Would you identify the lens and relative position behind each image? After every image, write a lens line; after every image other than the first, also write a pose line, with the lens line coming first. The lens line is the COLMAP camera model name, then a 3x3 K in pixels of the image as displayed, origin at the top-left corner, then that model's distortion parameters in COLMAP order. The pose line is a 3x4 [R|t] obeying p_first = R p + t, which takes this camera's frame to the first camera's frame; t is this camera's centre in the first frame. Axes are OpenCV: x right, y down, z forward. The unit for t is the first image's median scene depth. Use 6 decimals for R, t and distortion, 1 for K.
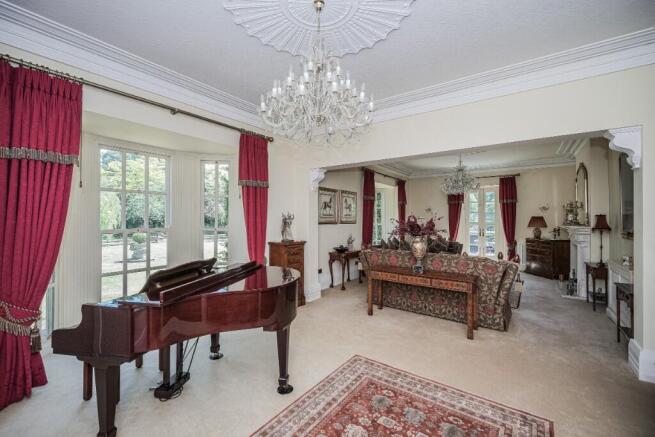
lens RADIAL K [[272.2, 0, 328.7], [0, 272.2, 216.4], [0, 0, 1]] dist [0.000979, 0.000095]
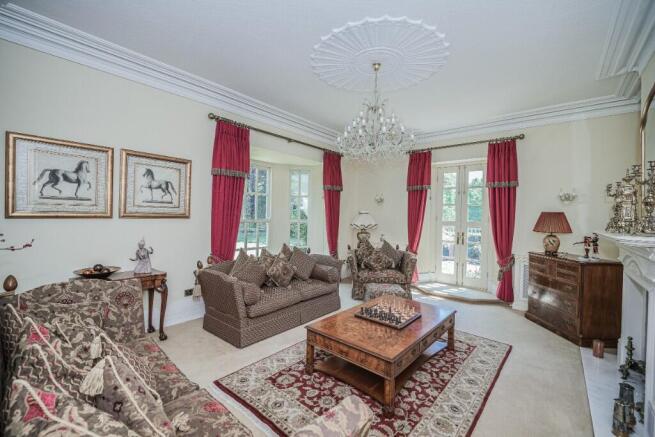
lens RADIAL K [[281.1, 0, 325.9], [0, 281.1, 218.0], [0, 0, 1]] dist [-0.002085, -0.000419]
pose [[0.997867, 0.016679, -0.063111, 0.370826], [-0.015785, 0.999768, 0.014643, 0.010897], [0.063340, -0.013616, 0.997899, 0.441483]]
